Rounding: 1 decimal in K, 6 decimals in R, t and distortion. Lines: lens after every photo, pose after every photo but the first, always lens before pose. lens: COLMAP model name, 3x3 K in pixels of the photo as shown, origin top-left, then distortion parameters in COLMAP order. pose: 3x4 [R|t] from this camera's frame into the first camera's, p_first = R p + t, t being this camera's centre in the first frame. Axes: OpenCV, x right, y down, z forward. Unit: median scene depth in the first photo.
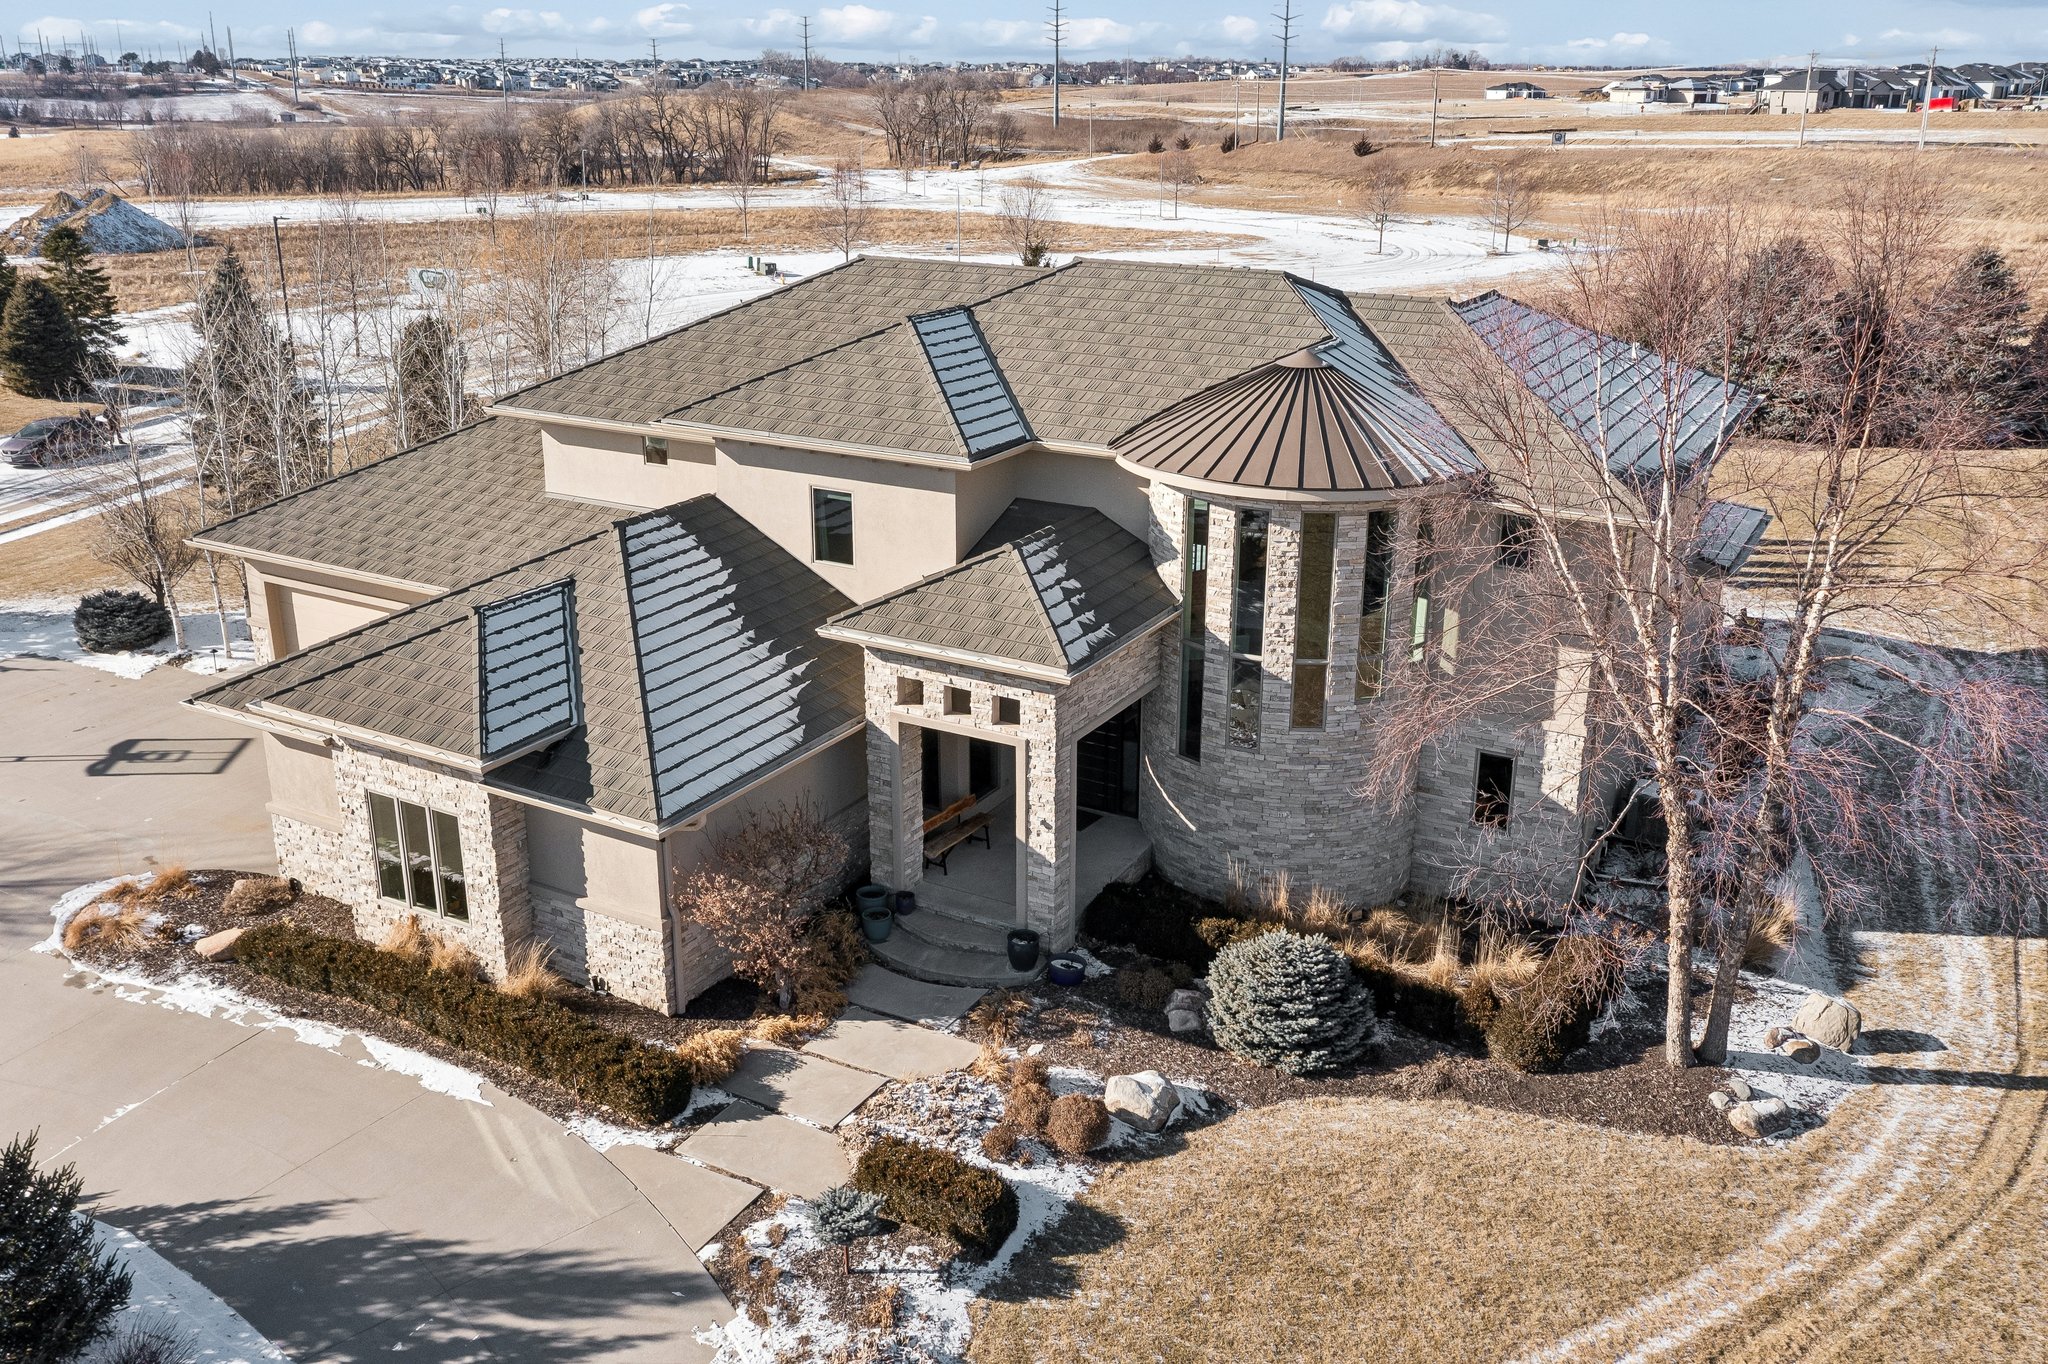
lens RADIAL K [[1729.4, 0, 1026.7], [0, 1729.4, 635.7], [0, 0, 1]] dist [-0.005035, 0.012743]
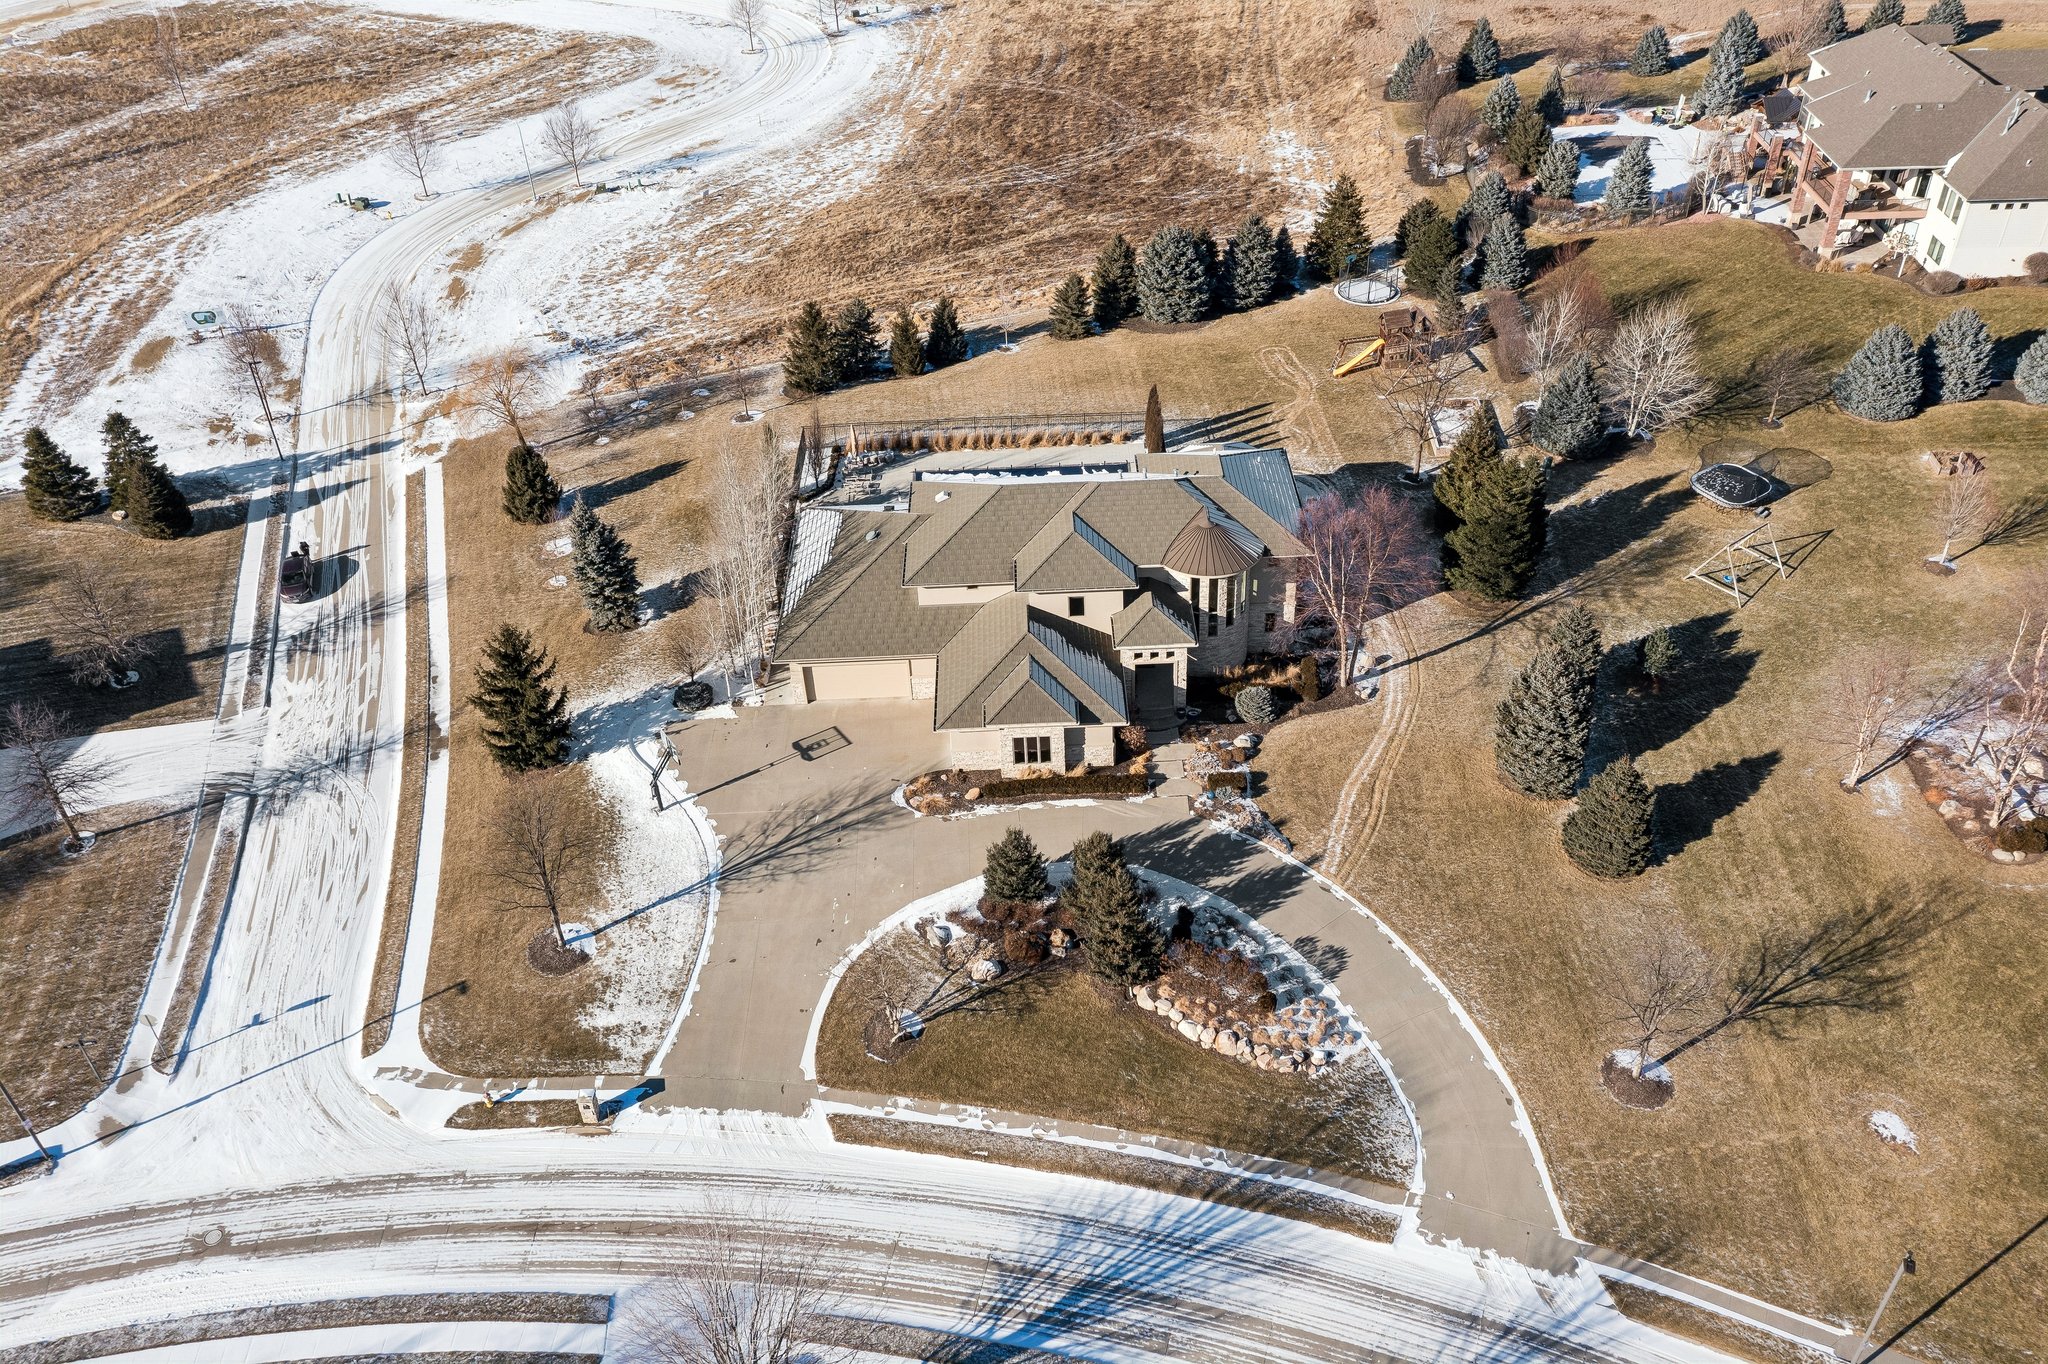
lens RADIAL K [[1641.3, 0, 1019.9], [0, 1641.3, 669.8], [0, 0, 1]] dist [-0.001938, 0.013987]
pose [[0.863721, -0.333600, 0.377754, -1.538959], [0.198826, 0.914317, 0.352836, -1.160868], [-0.463093, -0.229645, 0.856042, -1.718446]]
